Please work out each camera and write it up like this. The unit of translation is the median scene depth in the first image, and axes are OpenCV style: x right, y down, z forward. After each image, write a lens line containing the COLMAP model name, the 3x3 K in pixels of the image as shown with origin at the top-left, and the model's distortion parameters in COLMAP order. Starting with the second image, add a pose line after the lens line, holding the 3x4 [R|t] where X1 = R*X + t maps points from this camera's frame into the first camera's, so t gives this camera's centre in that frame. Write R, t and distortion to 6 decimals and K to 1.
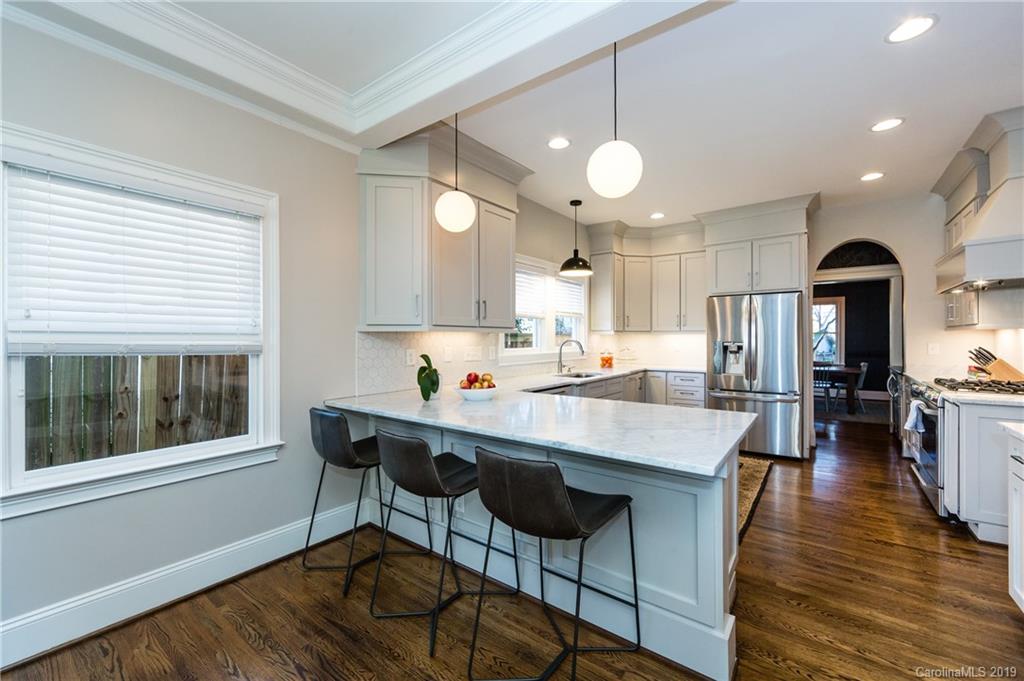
lens RADIAL K [[417.3, 0, 514.7], [0, 417.3, 331.8], [0, 0, 1]] dist [-0.001154, -0.000117]
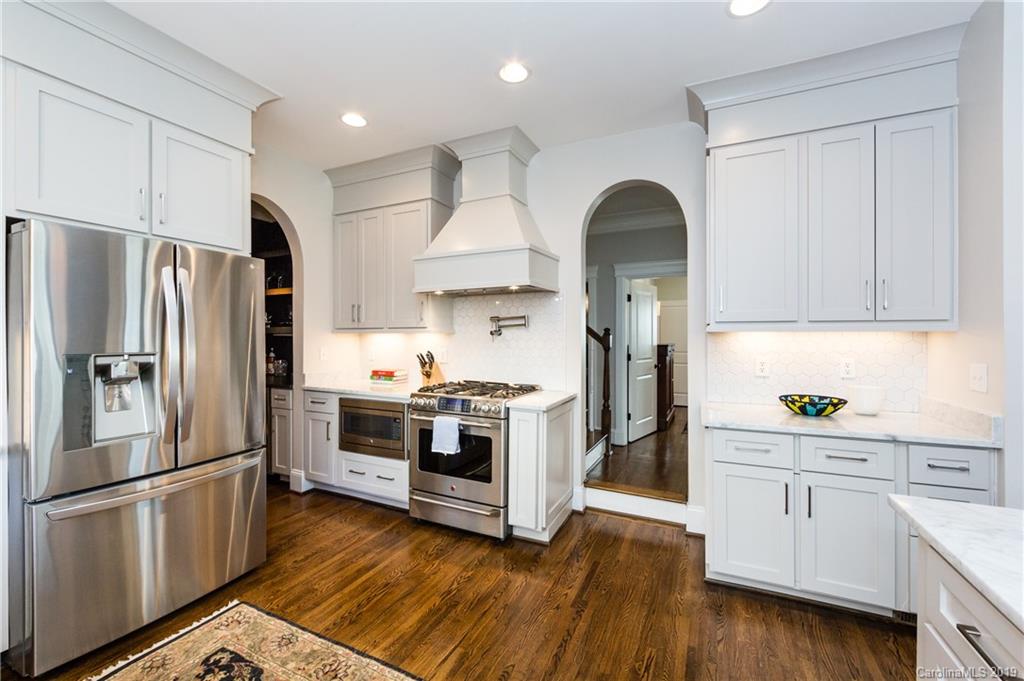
lens RADIAL K [[411.9, 0, 513.0], [0, 411.9, 344.3], [0, 0, 1]] dist [-0.002511, -0.000123]
pose [[-0.198864, 0.000701, 0.980027, 0.089753], [-0.013840, 0.999898, -0.003524, 0.013974], [-0.979929, -0.014264, -0.198834, 0.756790]]
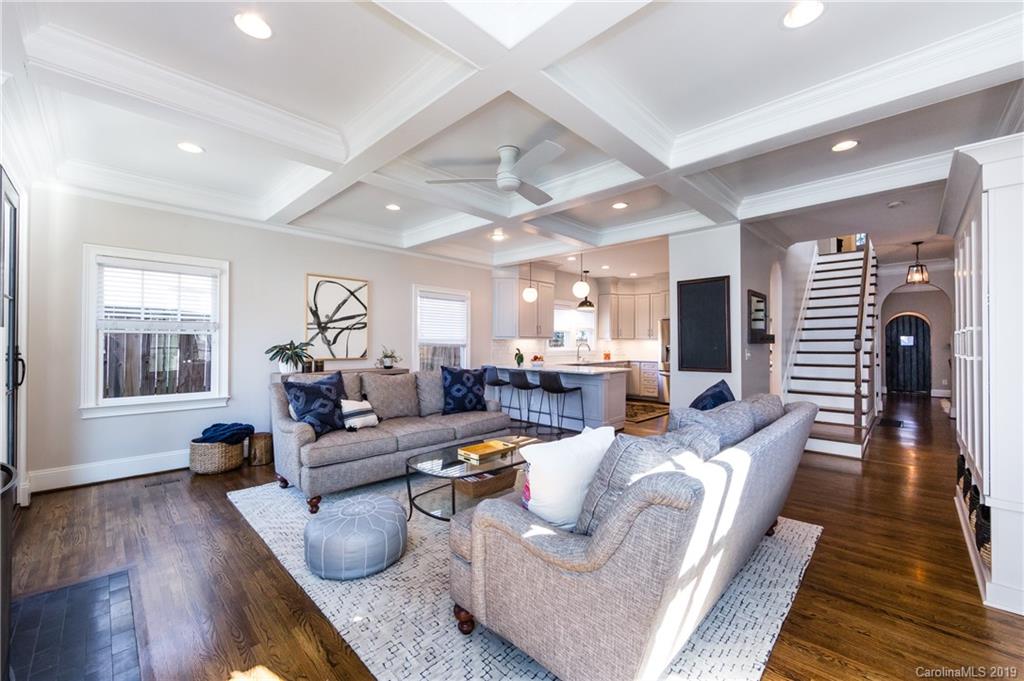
lens RADIAL K [[408.4, 0, 516.2], [0, 408.4, 339.6], [0, 0, 1]] dist [-0.003575, -0.000331]
pose [[0.993976, 0.001113, -0.109588, 0.034026], [-0.000573, 0.999988, 0.004967, -0.007212], [0.109593, -0.004874, 0.993965, -0.936430]]
